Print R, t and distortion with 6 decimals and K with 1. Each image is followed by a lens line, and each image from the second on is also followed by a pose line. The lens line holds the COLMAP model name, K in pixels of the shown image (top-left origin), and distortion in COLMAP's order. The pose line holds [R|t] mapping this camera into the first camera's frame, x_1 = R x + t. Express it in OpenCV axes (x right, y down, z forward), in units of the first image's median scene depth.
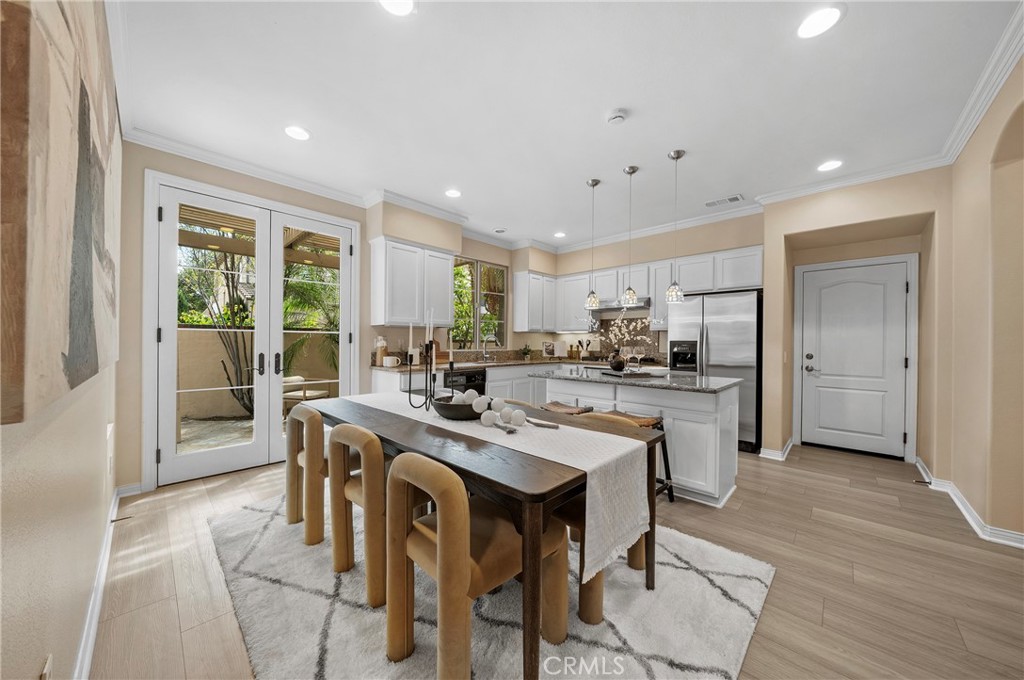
lens RADIAL K [[350.7, 0, 511.6], [0, 350.7, 344.0], [0, 0, 1]] dist [-0.000489, 0.000034]
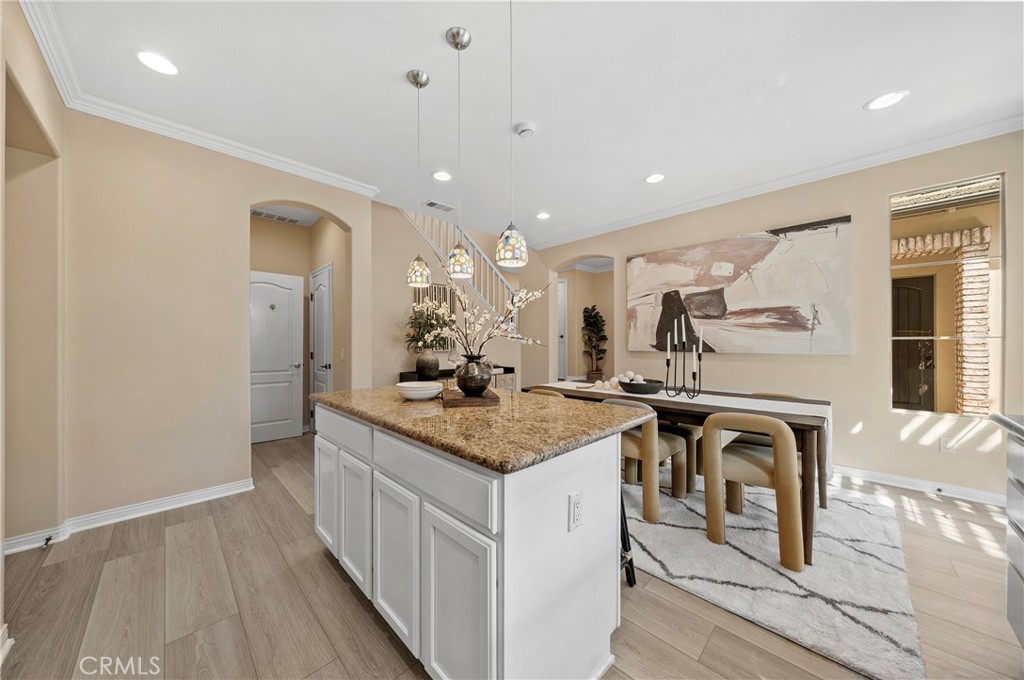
lens RADIAL K [[343.7, 0, 509.3], [0, 343.7, 342.1], [0, 0, 1]] dist [-0.008669, -0.000133]
pose [[-0.999519, -0.007408, 0.030110, 0.180740], [-0.007287, 0.999965, 0.004113, -0.003697], [-0.030139, 0.003891, -0.999538, 1.183696]]
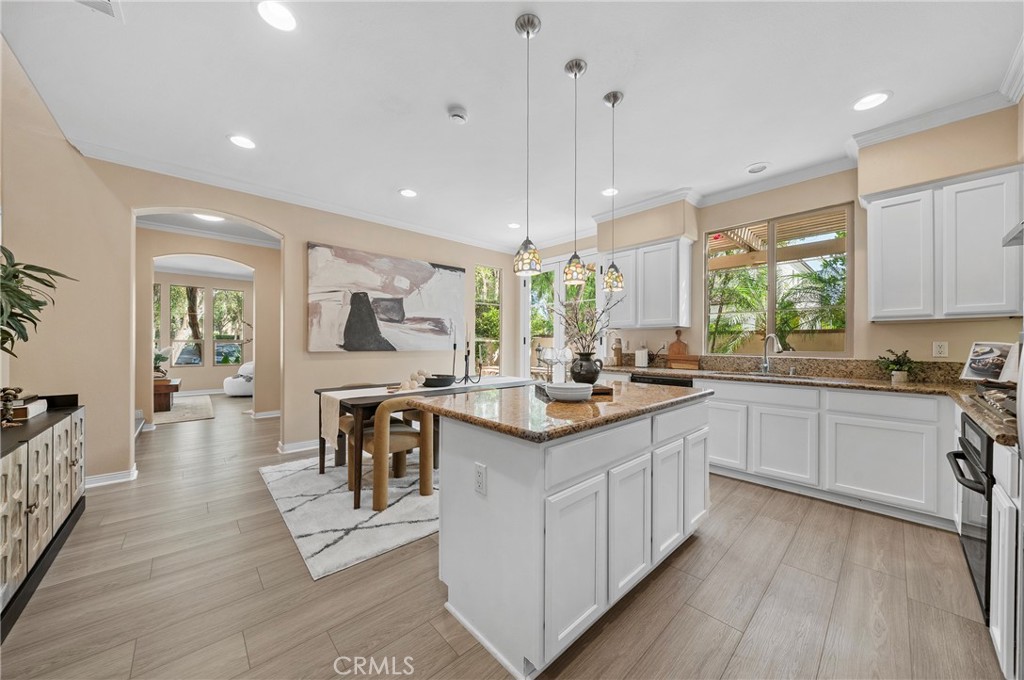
lens RADIAL K [[356.5, 0, 513.1], [0, 356.5, 343.1], [0, 0, 1]] dist [-0.006730, 0.000115]
pose [[-0.067534, -0.008448, -0.997681, 0.750090], [-0.009867, 0.999921, -0.007799, 0.003714], [0.997668, 0.009318, -0.067612, 0.712784]]
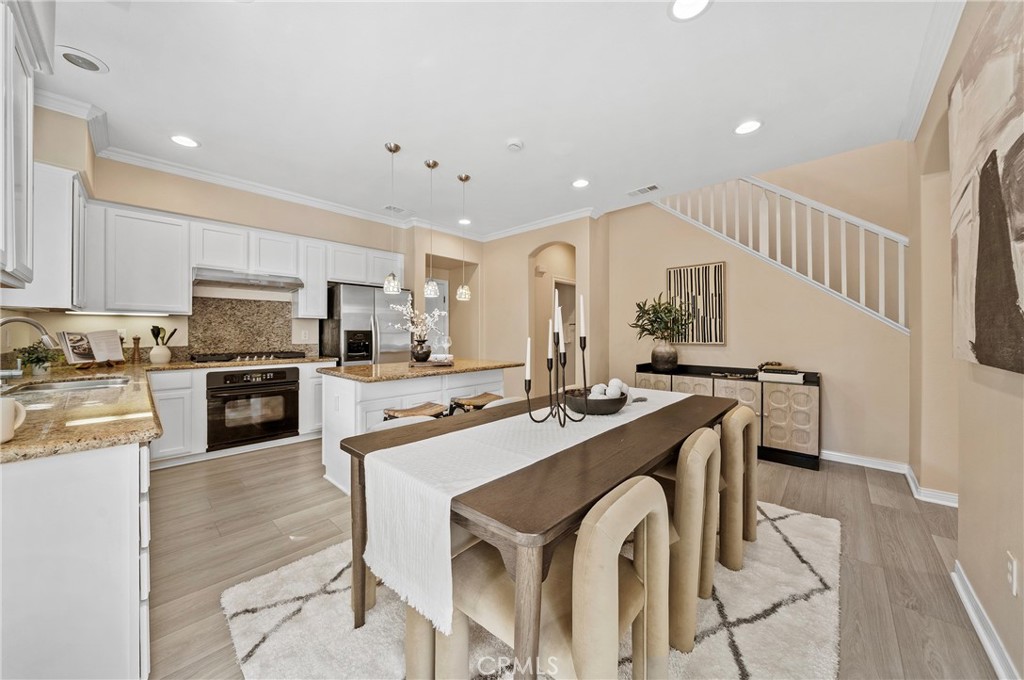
lens RADIAL K [[353.4, 0, 510.6], [0, 353.4, 331.1], [0, 0, 1]] dist [-0.001031, -0.000158]
pose [[-0.012279, -0.003117, 0.999920, -0.532067], [0.005708, 0.999979, 0.003187, -0.007593], [-0.999908, 0.005746, -0.012260, 0.597633]]
